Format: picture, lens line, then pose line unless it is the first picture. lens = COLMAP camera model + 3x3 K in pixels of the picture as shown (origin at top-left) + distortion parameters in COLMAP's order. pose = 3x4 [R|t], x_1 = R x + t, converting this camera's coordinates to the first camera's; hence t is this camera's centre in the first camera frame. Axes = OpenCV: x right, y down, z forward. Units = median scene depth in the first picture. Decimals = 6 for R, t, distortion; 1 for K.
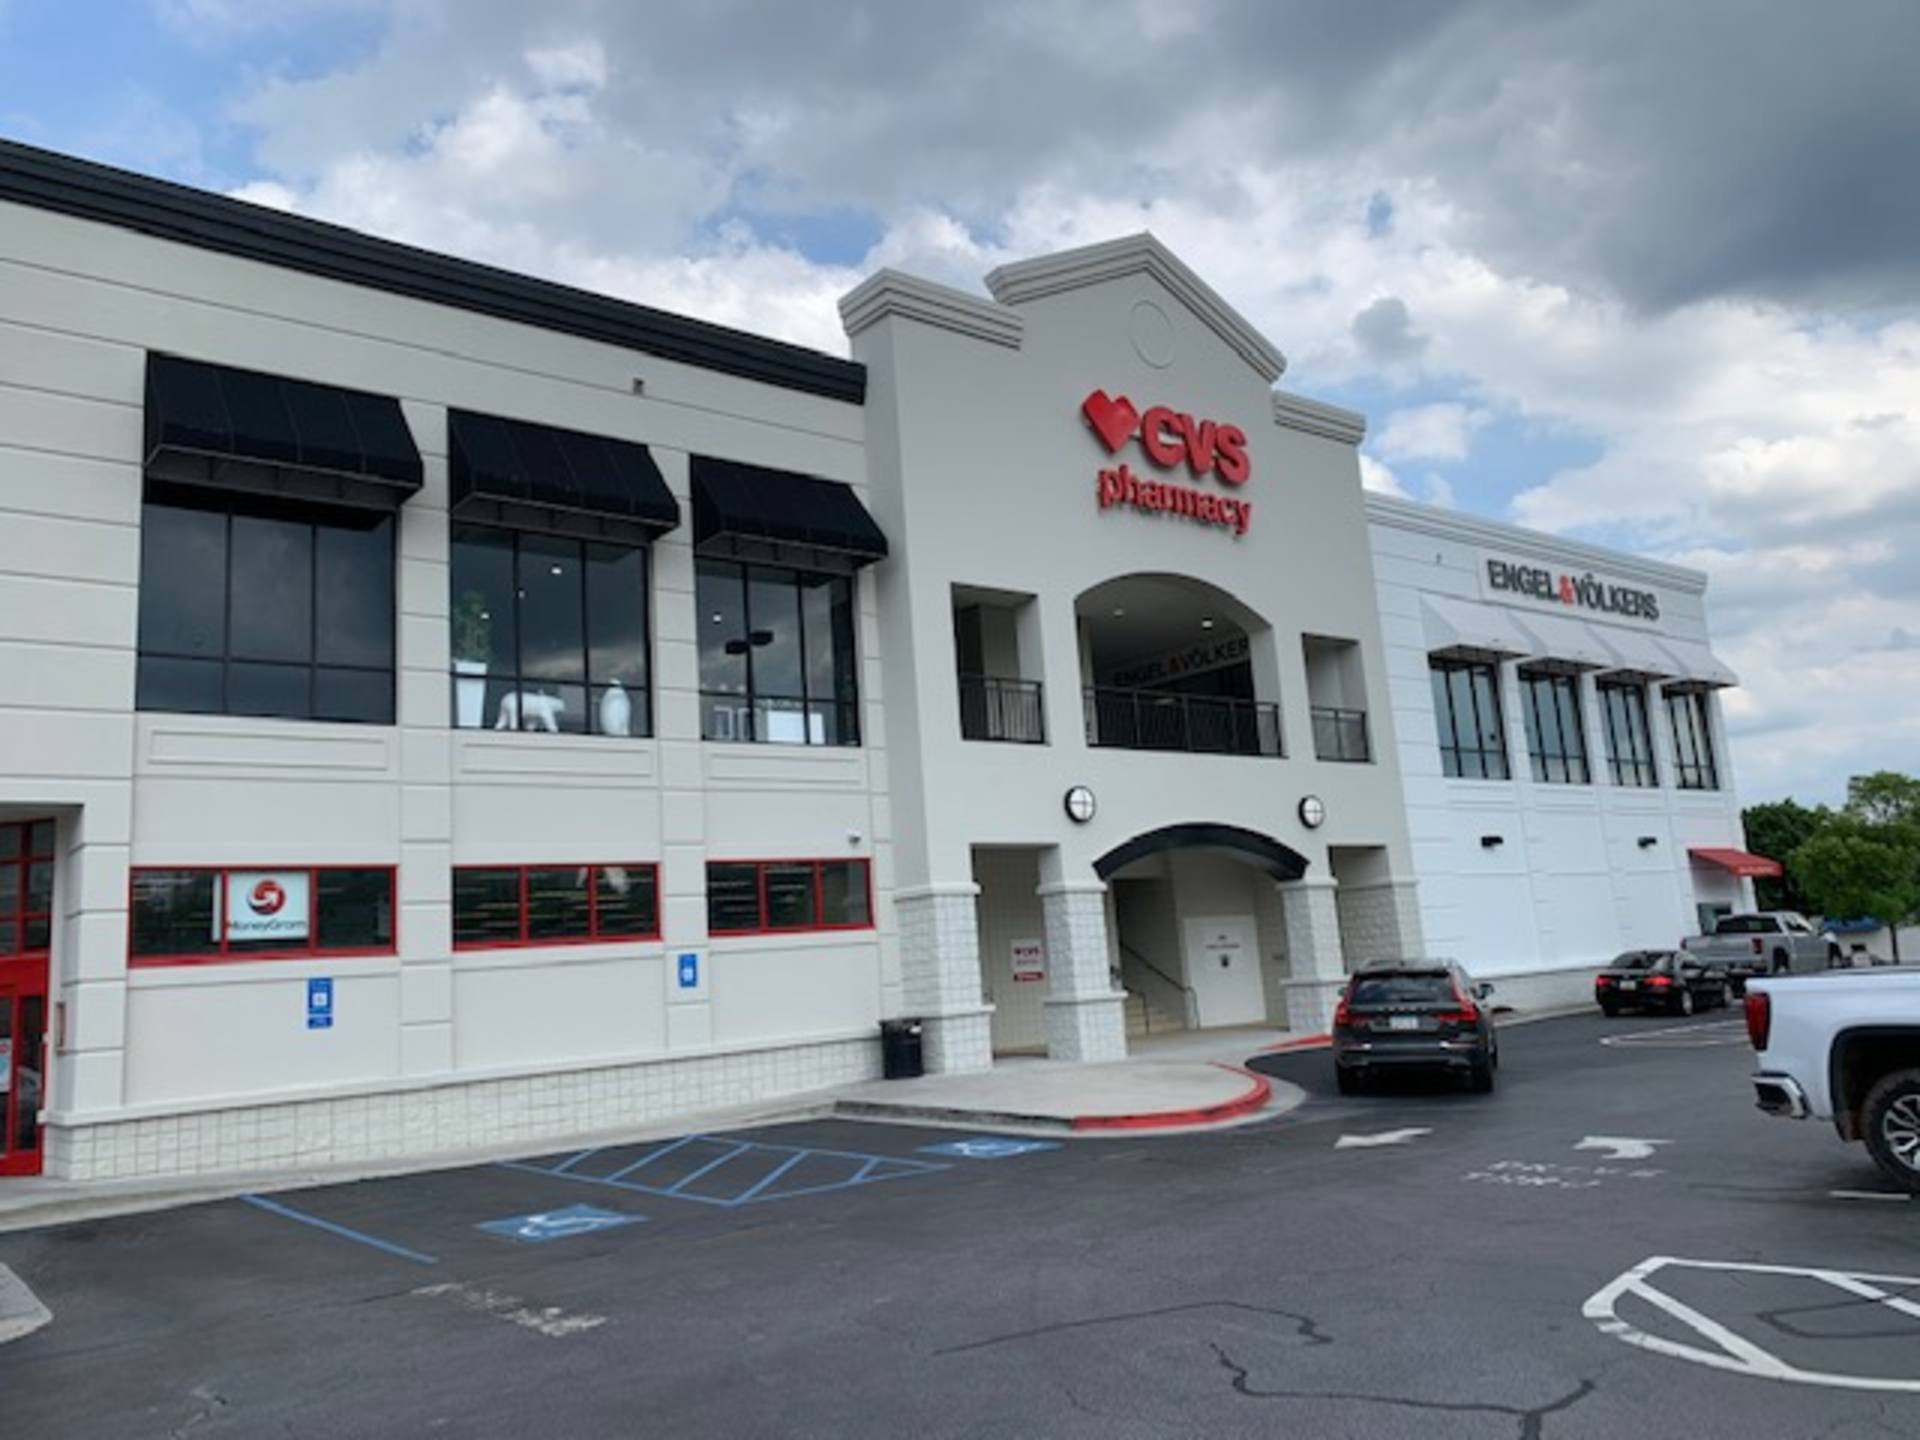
lens RADIAL K [[1441.2, 0, 960.0], [0, 1441.2, 720.0], [0, 0, 1]] dist [0.081746, -0.108088]
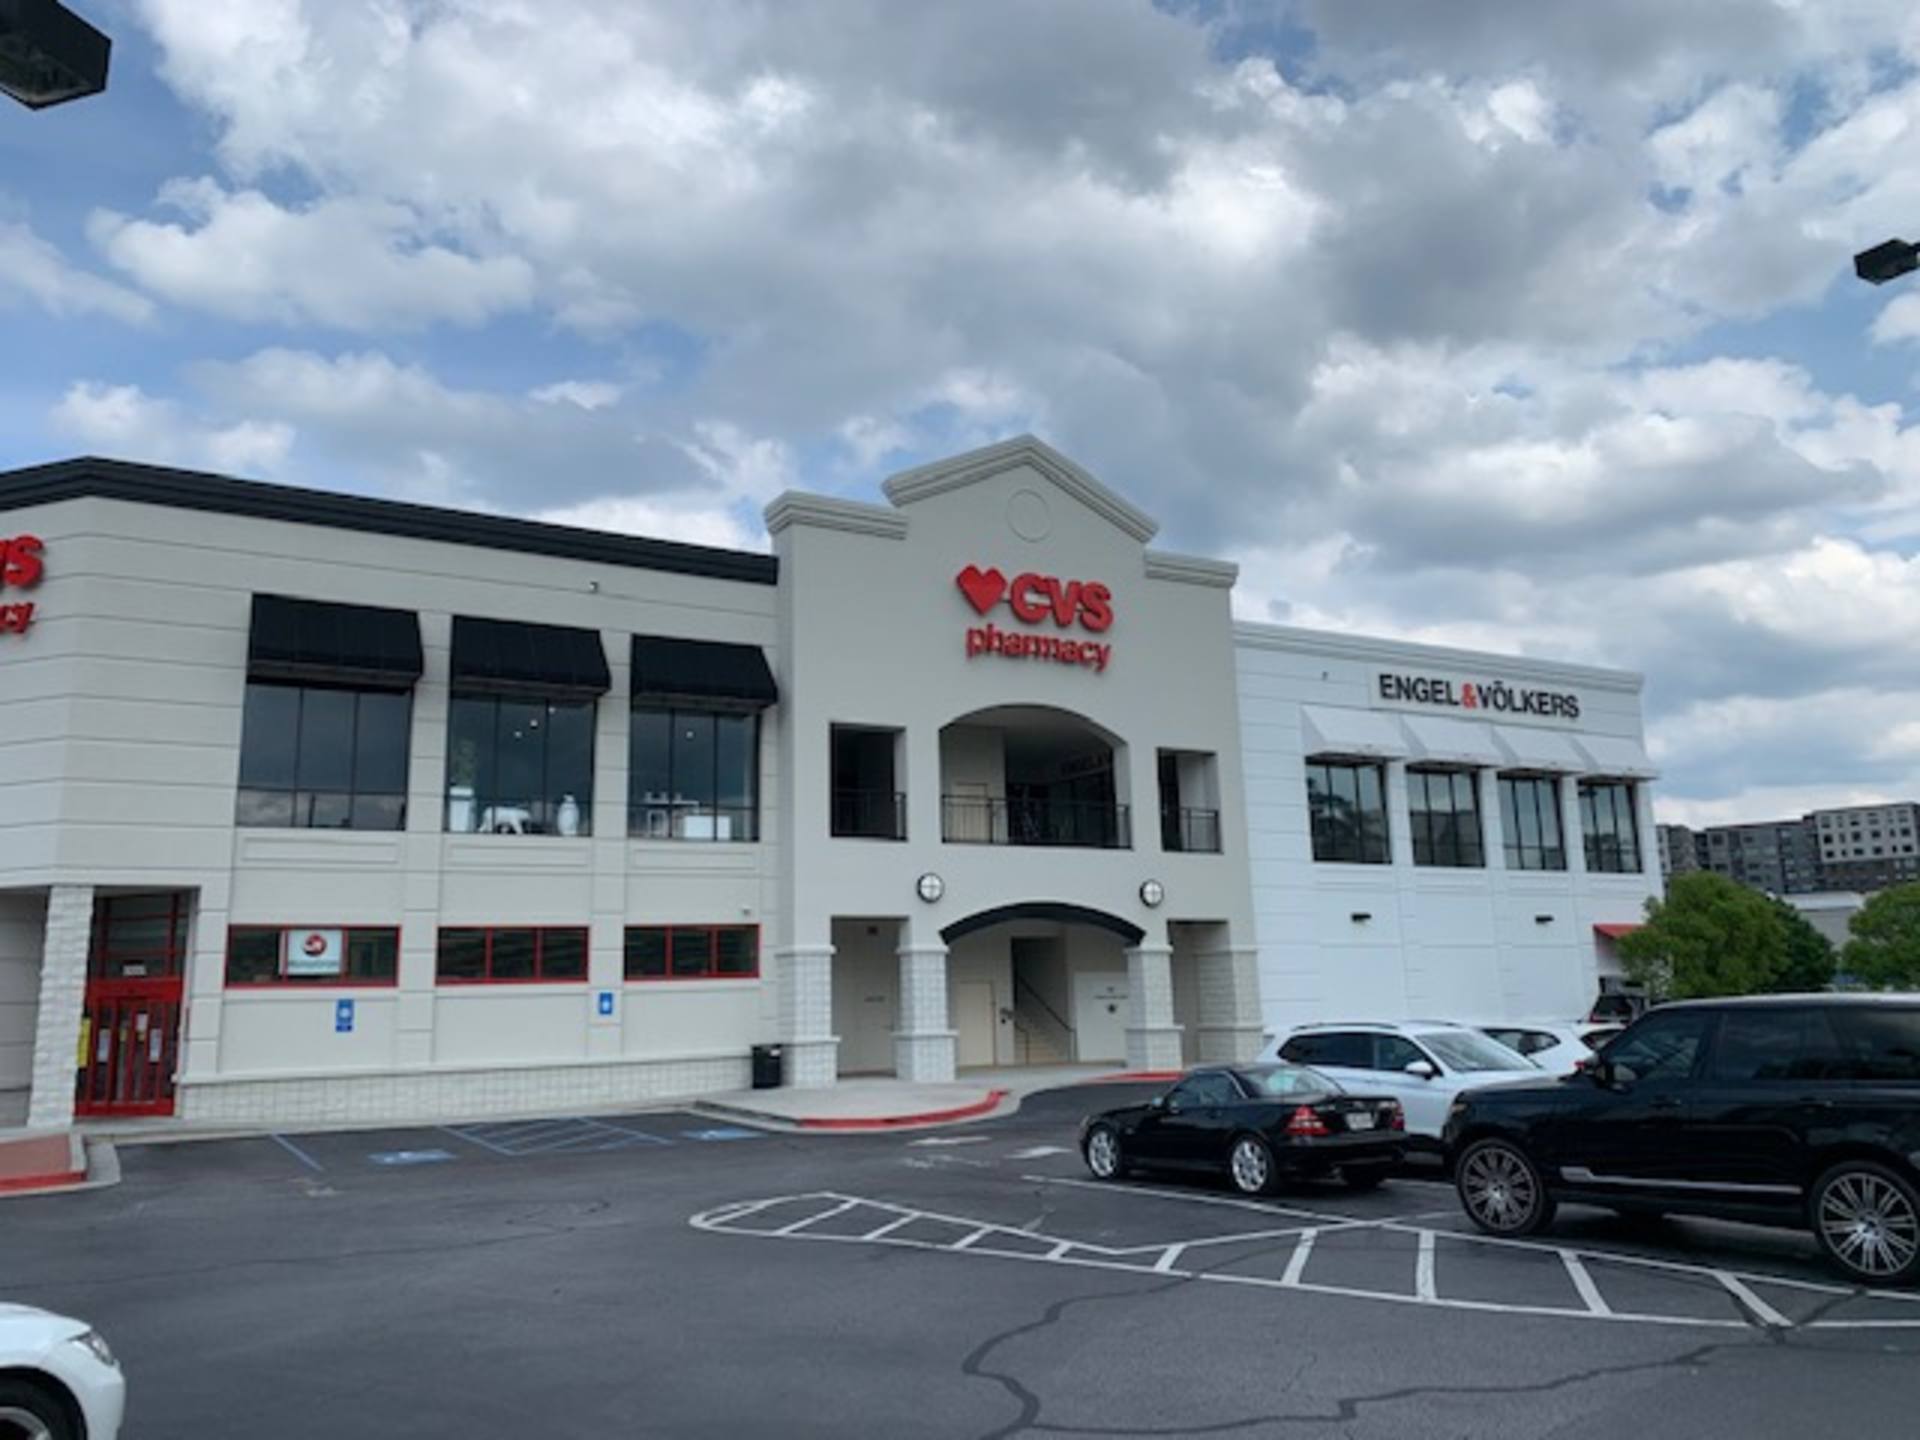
lens RADIAL K [[1441.2, 0, 960.0], [0, 1441.2, 720.0], [0, 0, 1]] dist [0.081746, -0.108088]
pose [[0.985162, 0.017487, -0.170735, 0.352566], [-0.018406, 0.999823, -0.003803, -0.095425], [0.170639, 0.006889, 0.985310, -0.314469]]
